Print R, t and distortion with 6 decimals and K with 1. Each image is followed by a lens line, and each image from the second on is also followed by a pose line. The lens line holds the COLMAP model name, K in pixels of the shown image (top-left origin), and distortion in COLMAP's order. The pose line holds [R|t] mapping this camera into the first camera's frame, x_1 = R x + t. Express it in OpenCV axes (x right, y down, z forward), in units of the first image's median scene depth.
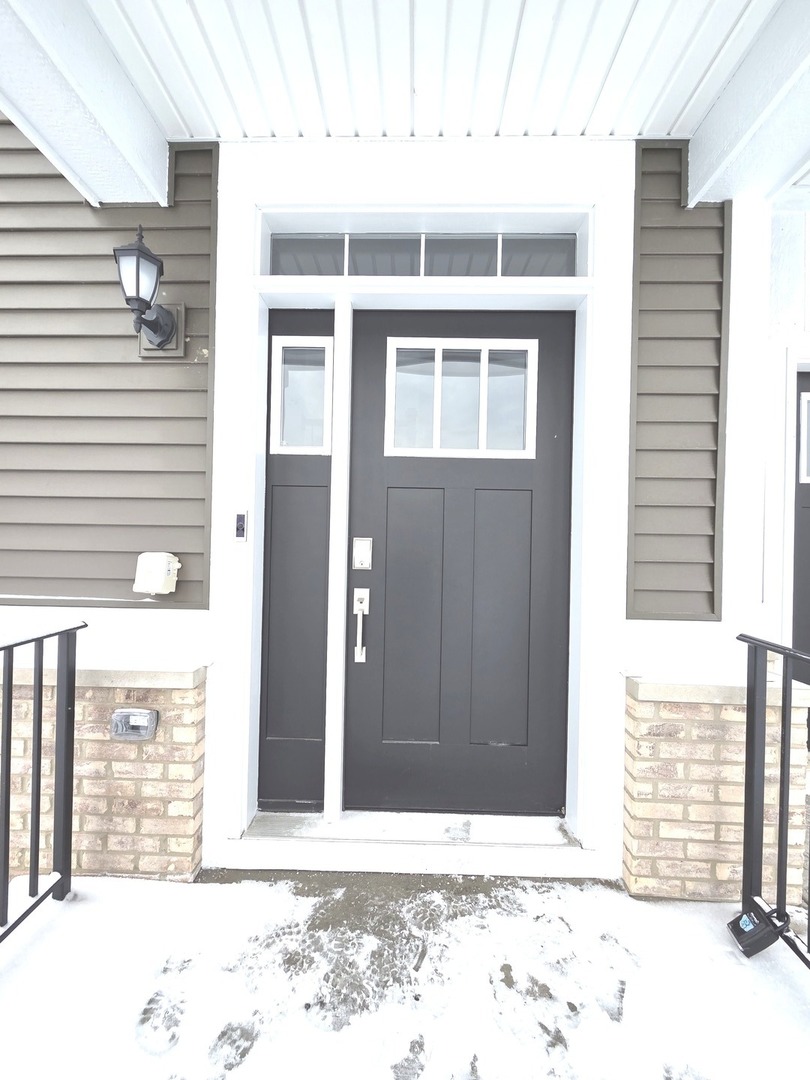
lens RADIAL K [[442.8, 0, 400.3], [0, 442.8, 534.0], [0, 0, 1]] dist [-0.000347, 0.001952]
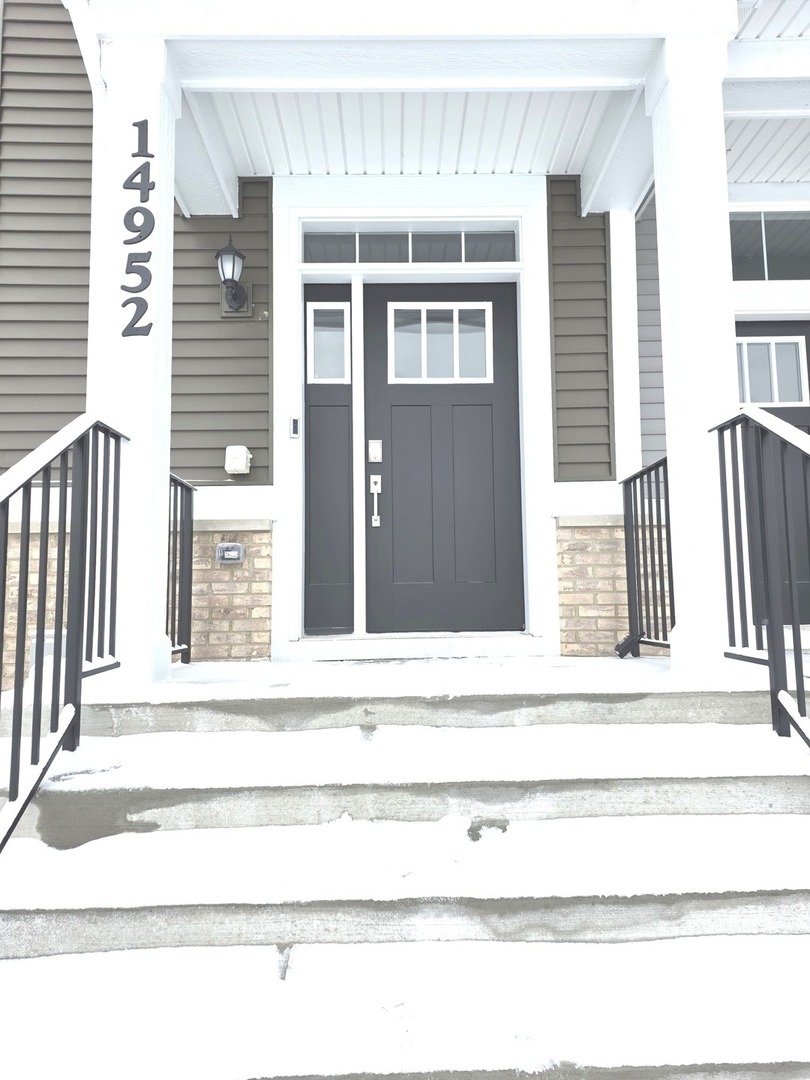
lens RADIAL K [[719.3, 0, 412.5], [0, 719.3, 546.0], [0, 0, 1]] dist [0.060647, -0.014690]
pose [[0.998420, -0.030166, 0.047410, -0.091518], [0.034534, 0.994954, -0.094205, 0.609759], [-0.044329, 0.095694, 0.994423, -1.360984]]
